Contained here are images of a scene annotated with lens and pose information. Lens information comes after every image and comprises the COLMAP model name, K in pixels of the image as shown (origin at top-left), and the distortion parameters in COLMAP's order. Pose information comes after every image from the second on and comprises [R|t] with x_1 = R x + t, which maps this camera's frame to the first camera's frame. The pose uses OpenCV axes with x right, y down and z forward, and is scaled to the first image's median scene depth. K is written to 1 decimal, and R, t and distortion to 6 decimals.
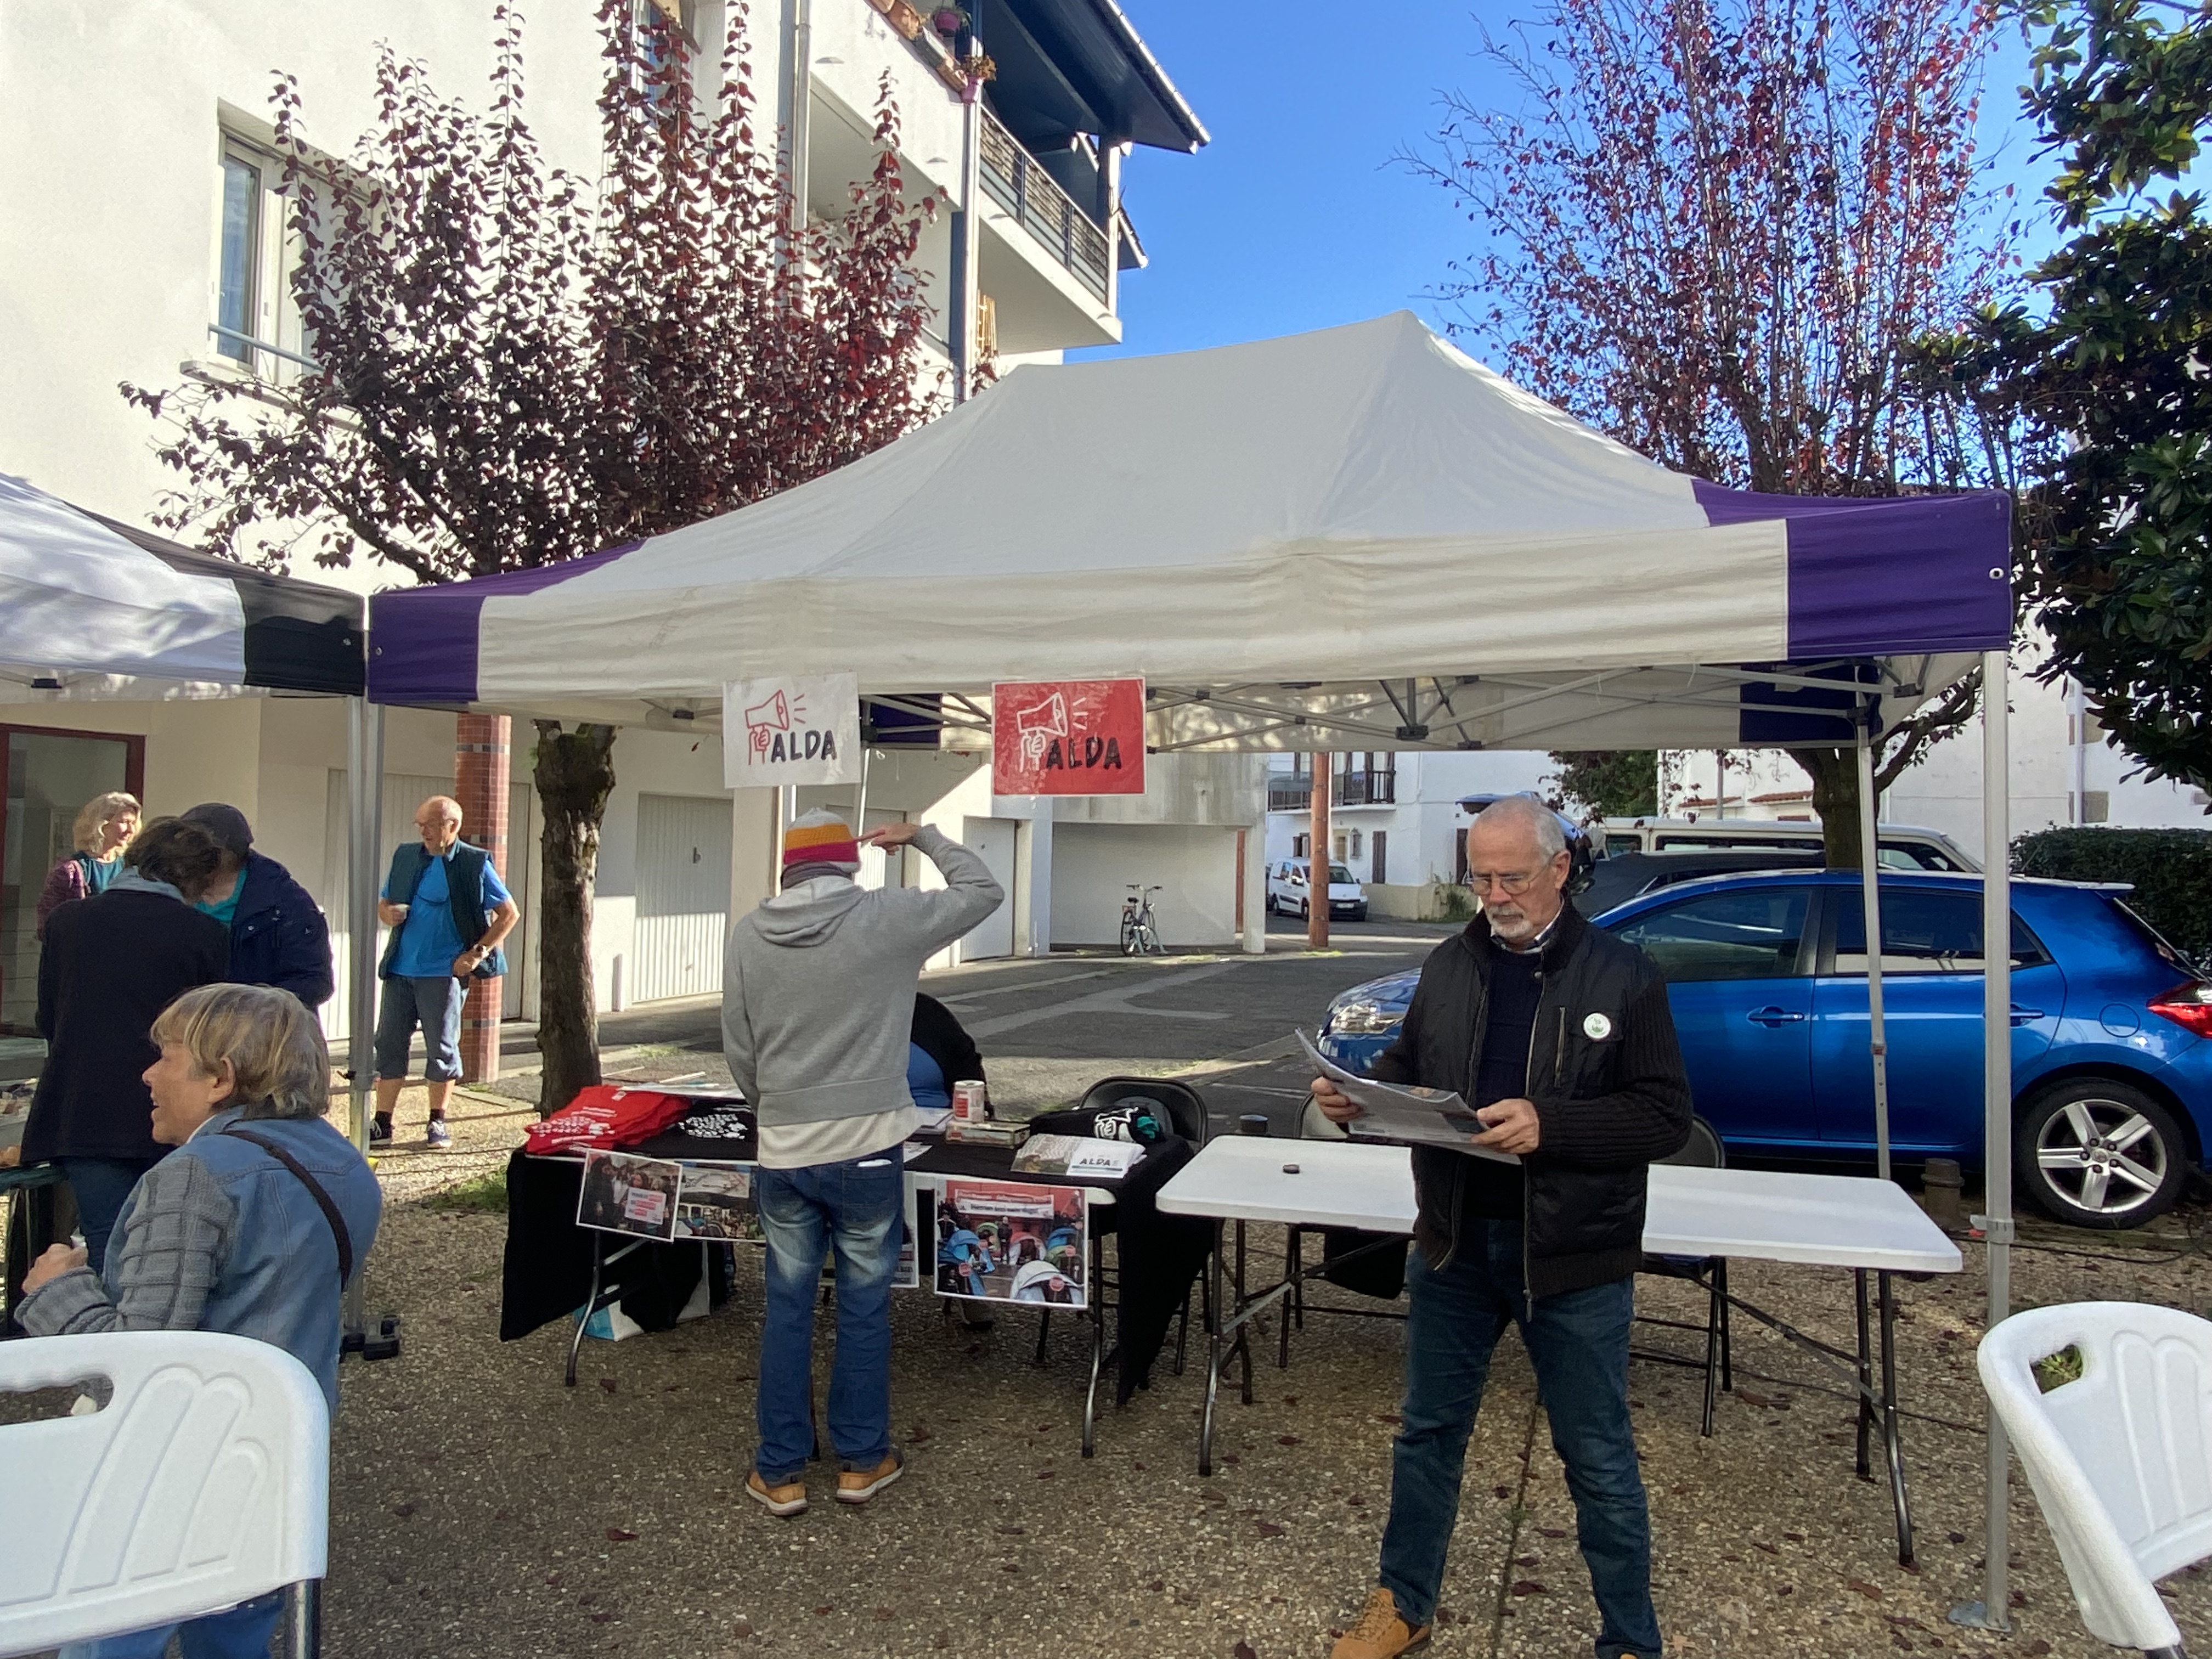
lens RADIAL K [[1498.9, 0, 1075.8], [0, 1498.9, 830.9], [0, 0, 1]] dist [0.039806, -0.043470]
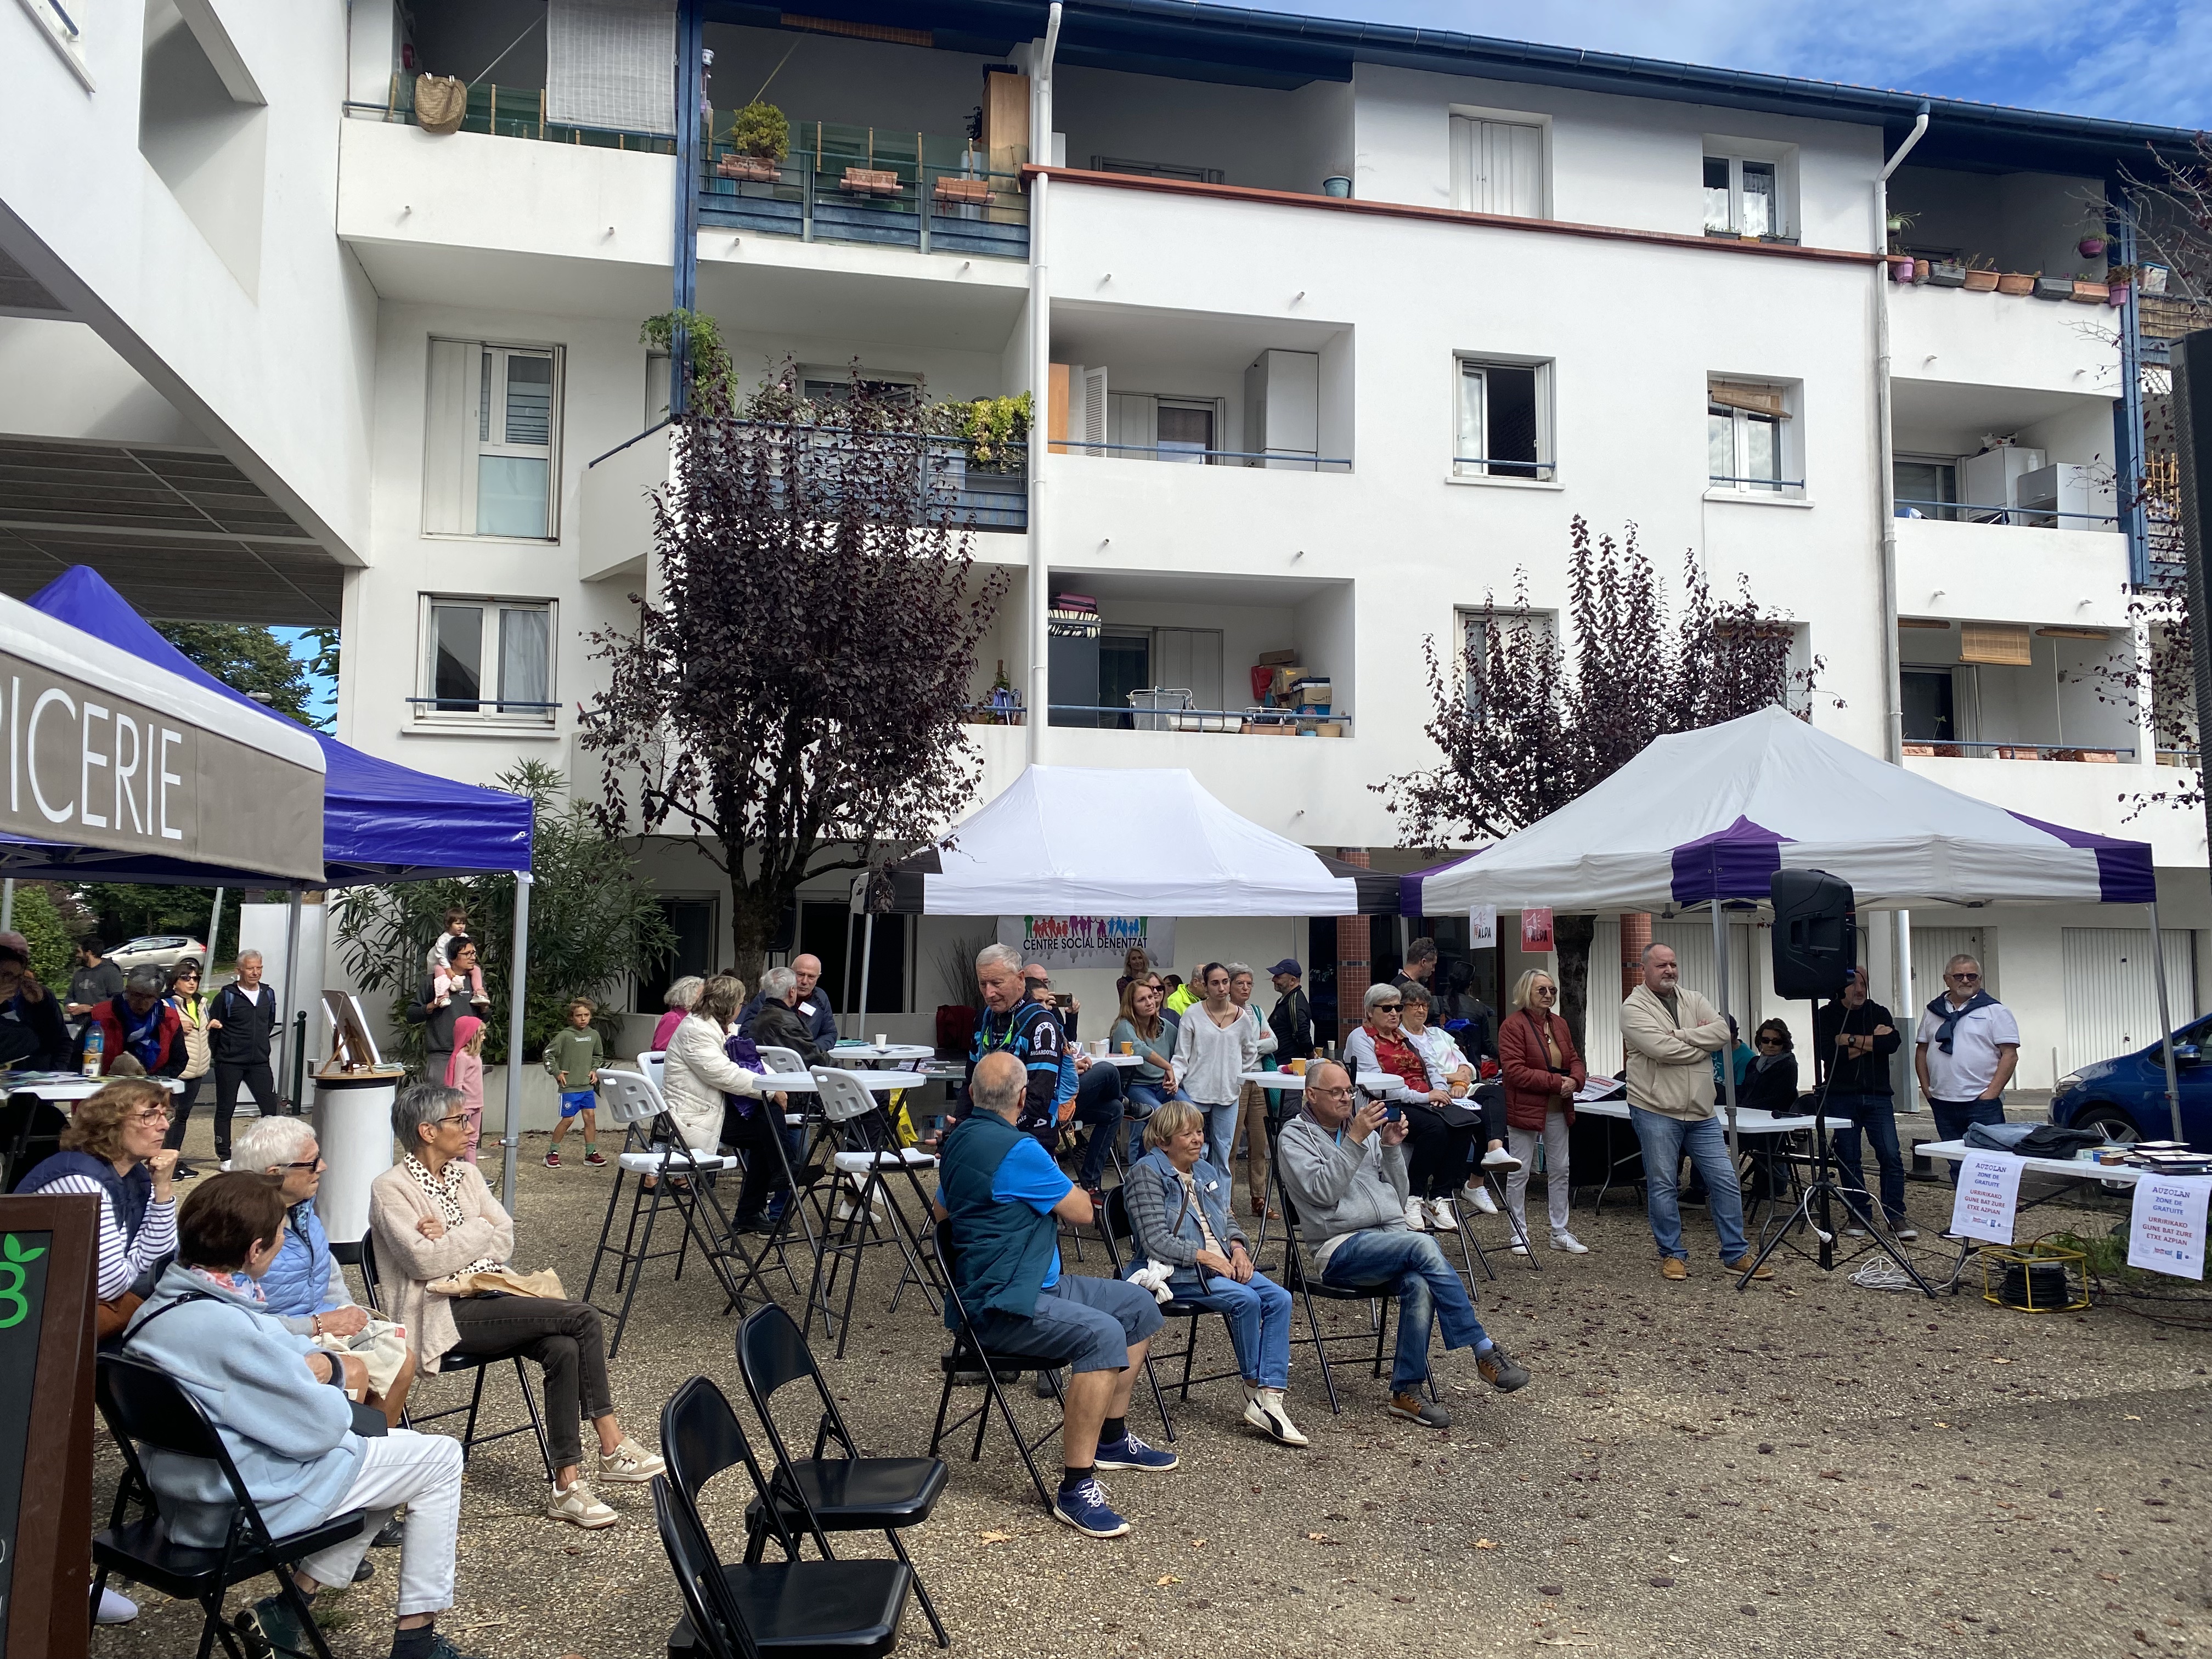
lens RADIAL K [[1680.8, 0, 1118.2], [0, 1680.8, 845.0], [0, 0, 1]] dist [0.021284, -0.008941]
pose [[0.576313, -0.069722, -0.814249, 1.207347], [0.019045, 0.997229, -0.071910, -0.006259], [0.817007, 0.025935, 0.576044, -0.810309]]
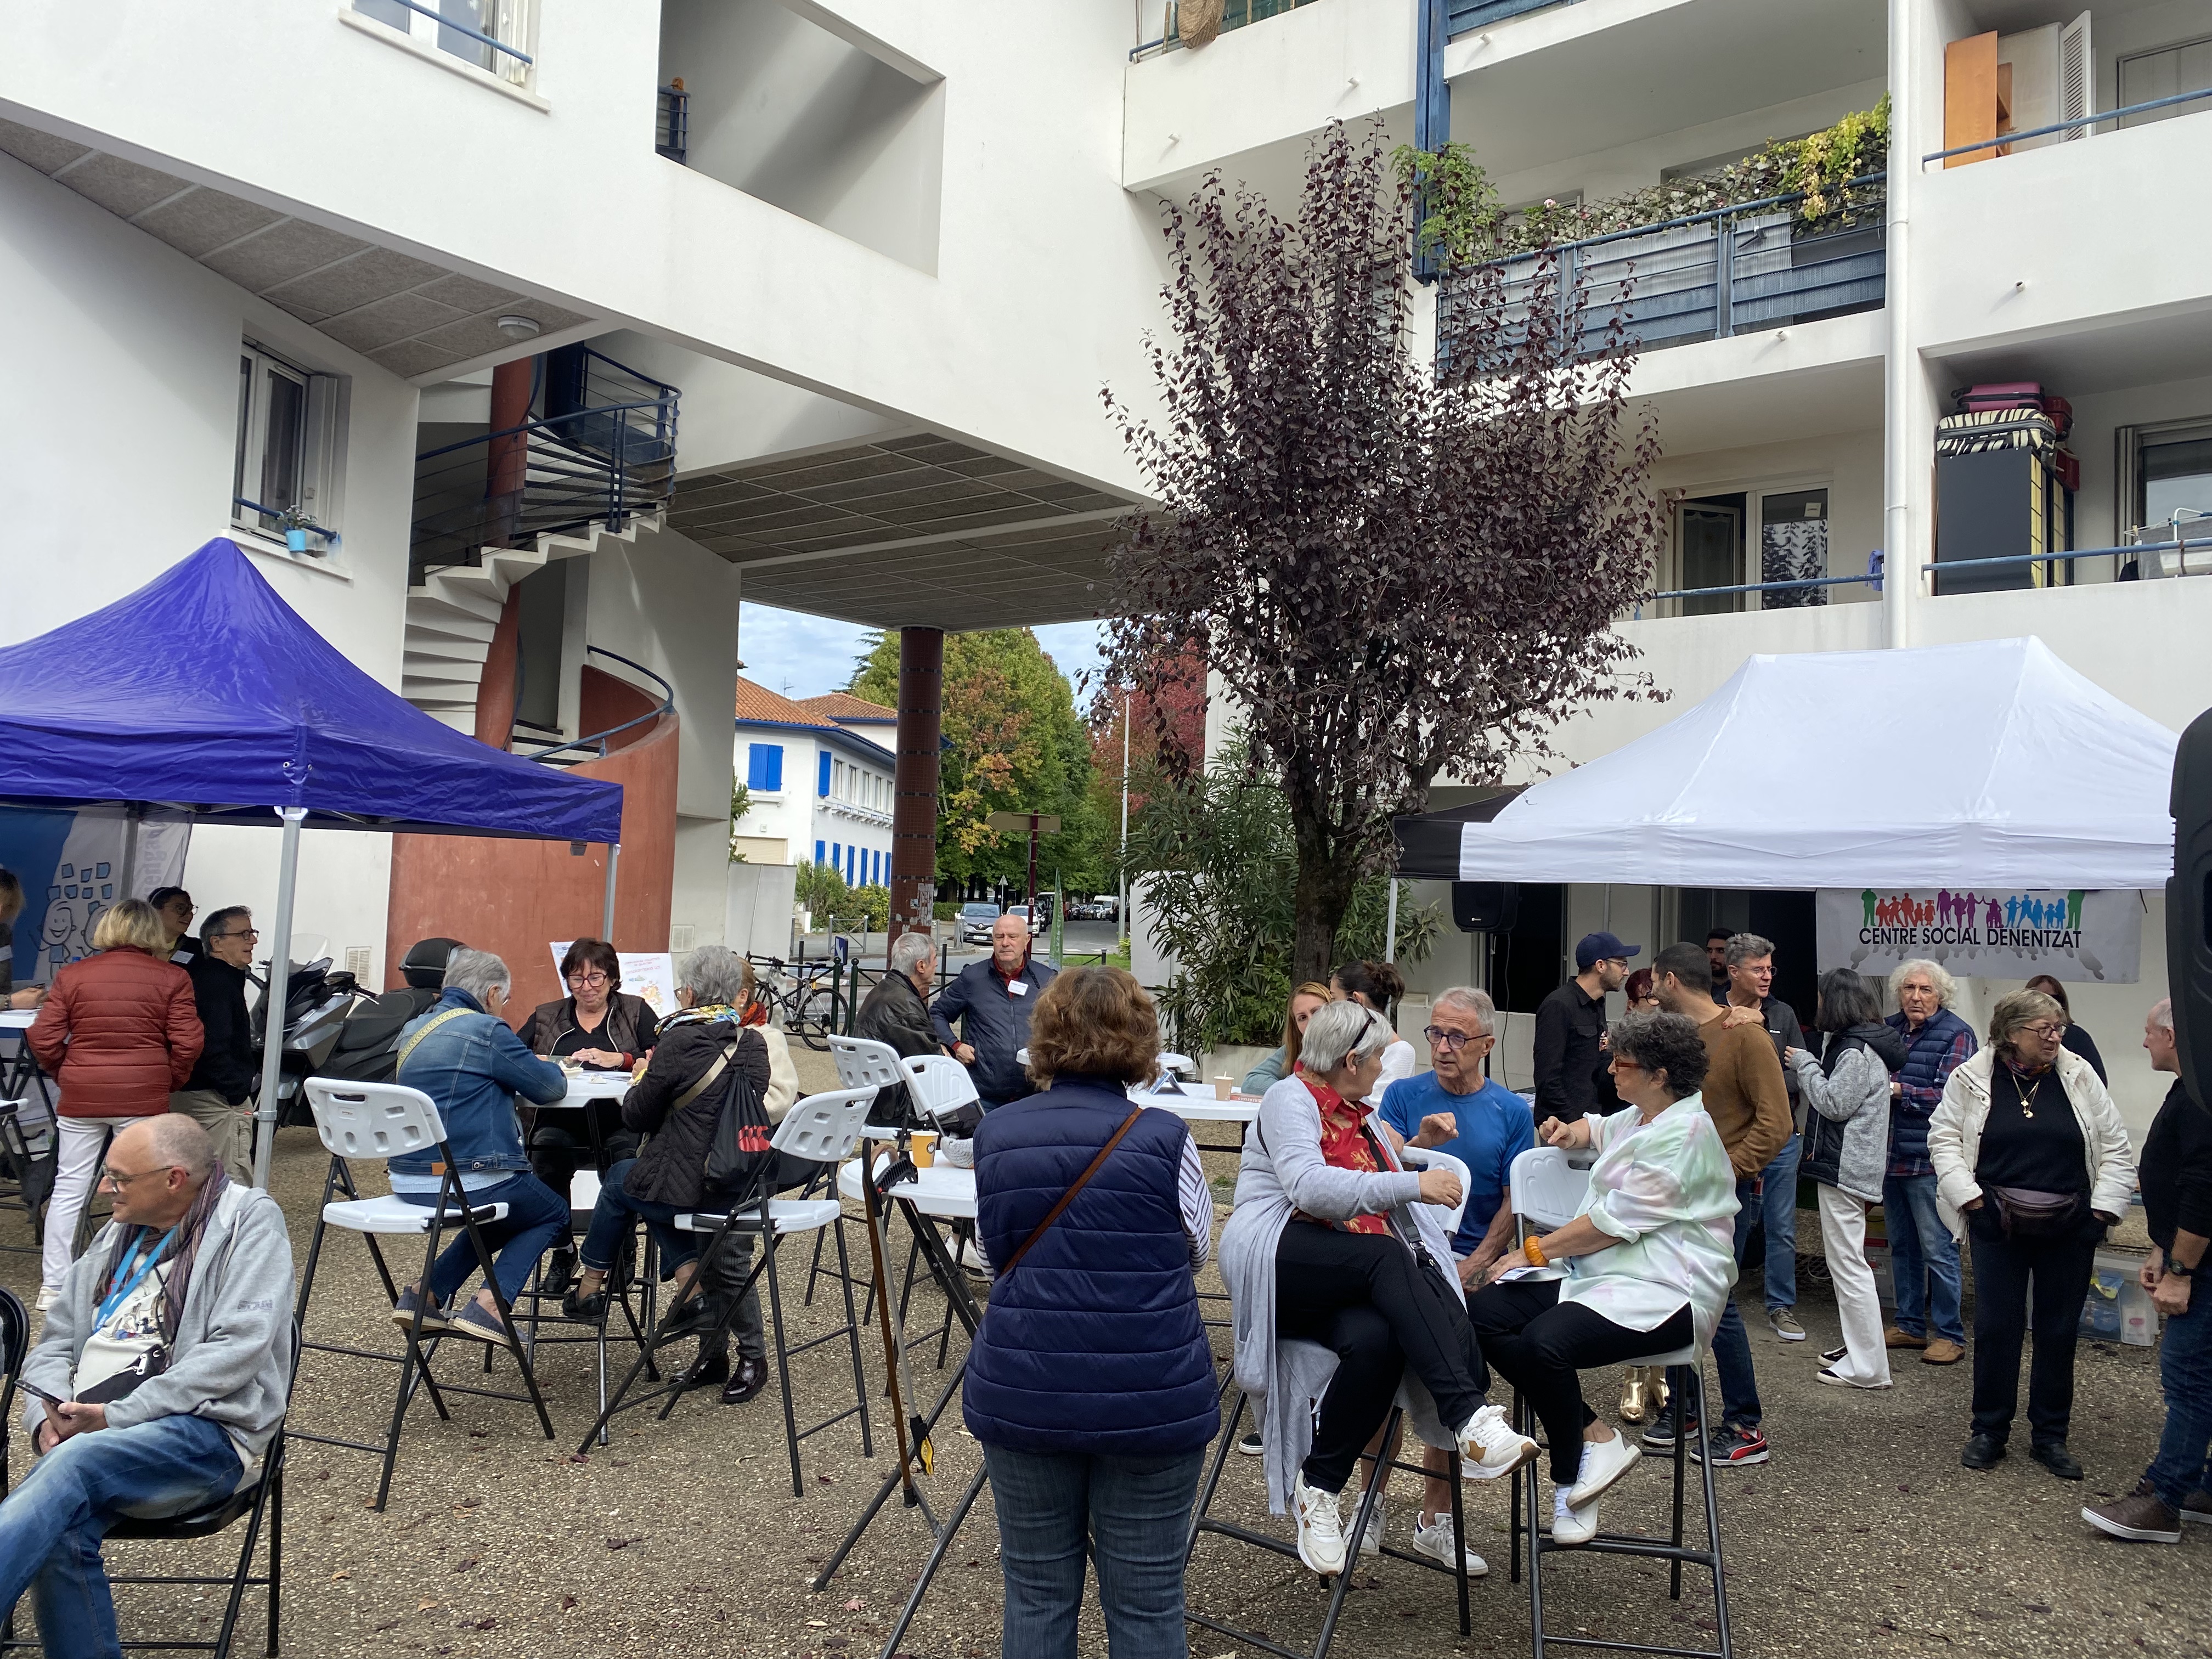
lens RADIAL K [[1680.8, 0, 1115.1], [0, 1680.8, 791.4], [0, 0, 1]] dist [0.021284, -0.008941]
pose [[-0.273918, -0.096645, -0.956885, 0.846867], [-0.026259, 0.995319, -0.093011, -0.009016], [0.961394, -0.000351, -0.275174, 0.281673]]
